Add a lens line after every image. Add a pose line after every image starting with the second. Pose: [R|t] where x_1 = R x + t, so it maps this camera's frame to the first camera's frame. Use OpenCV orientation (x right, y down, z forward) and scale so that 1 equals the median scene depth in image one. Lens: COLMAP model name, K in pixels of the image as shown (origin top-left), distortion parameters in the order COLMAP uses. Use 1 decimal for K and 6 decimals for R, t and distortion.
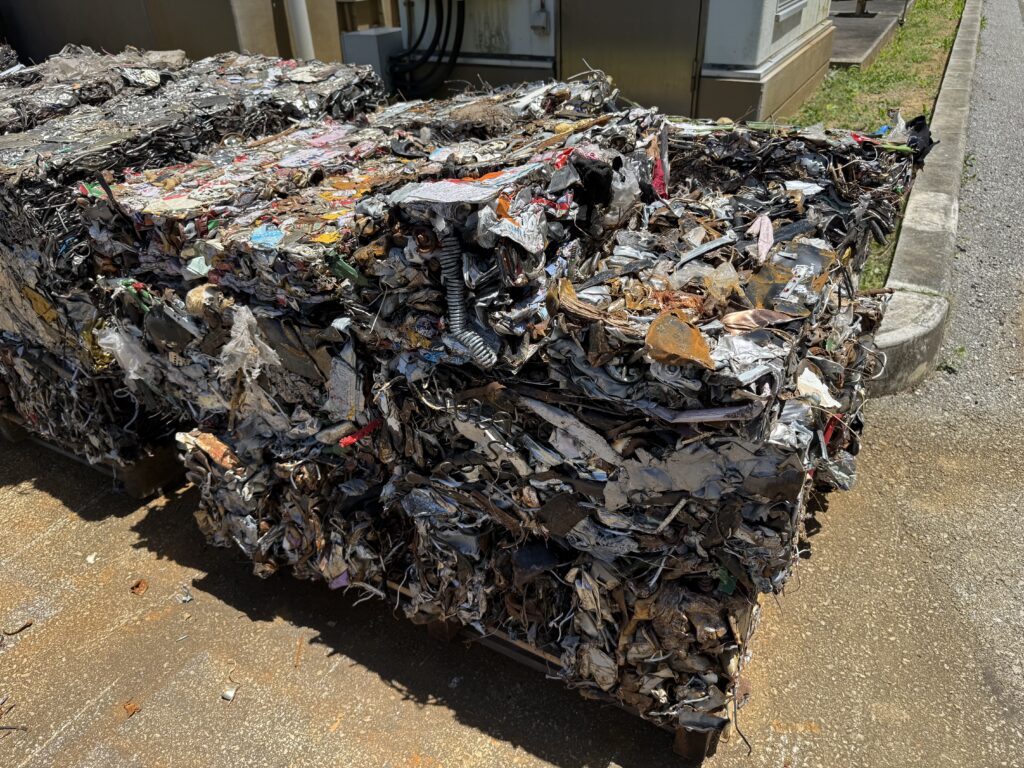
lens RADIAL K [[729.4, 0, 512.0], [0, 729.4, 384.0], [0, 0, 1]] dist [0.112012, -0.158796]
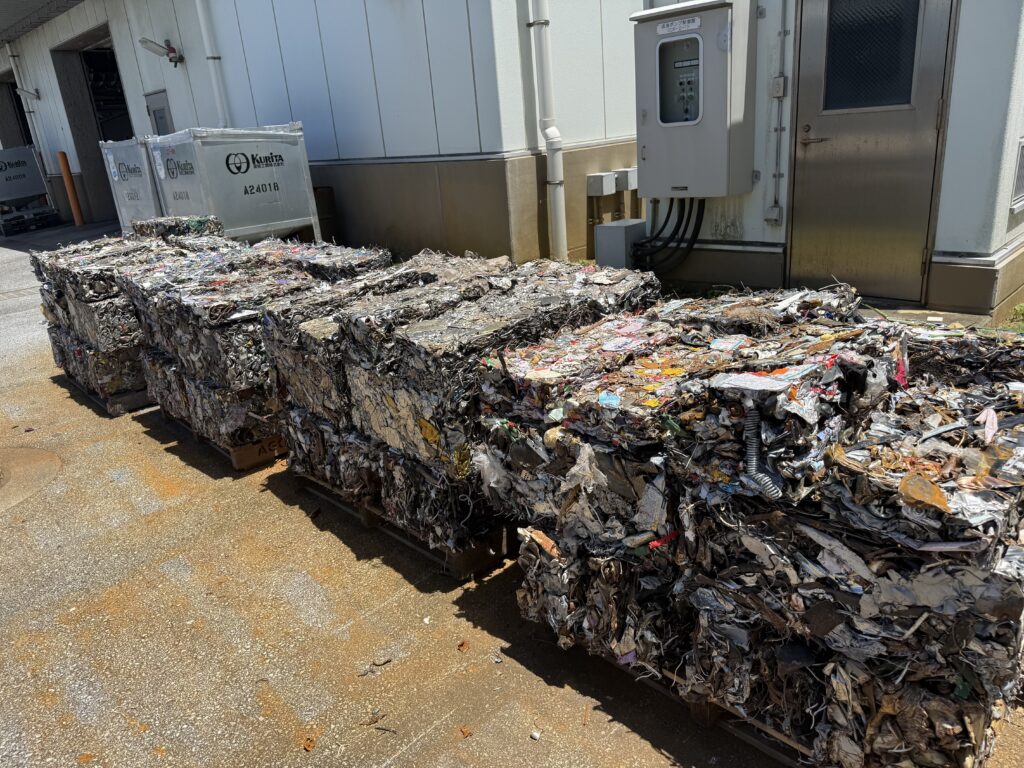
lens RADIAL K [[725.1, 0, 497.0], [0, 725.1, 370.8], [0, 0, 1]] dist [0.065061, -0.089859]
pose [[0.956853, 0.050189, -0.286207, -0.126003], [-0.110283, 0.973998, -0.197902, 0.061935], [0.268832, 0.220927, 0.937508, -0.457843]]
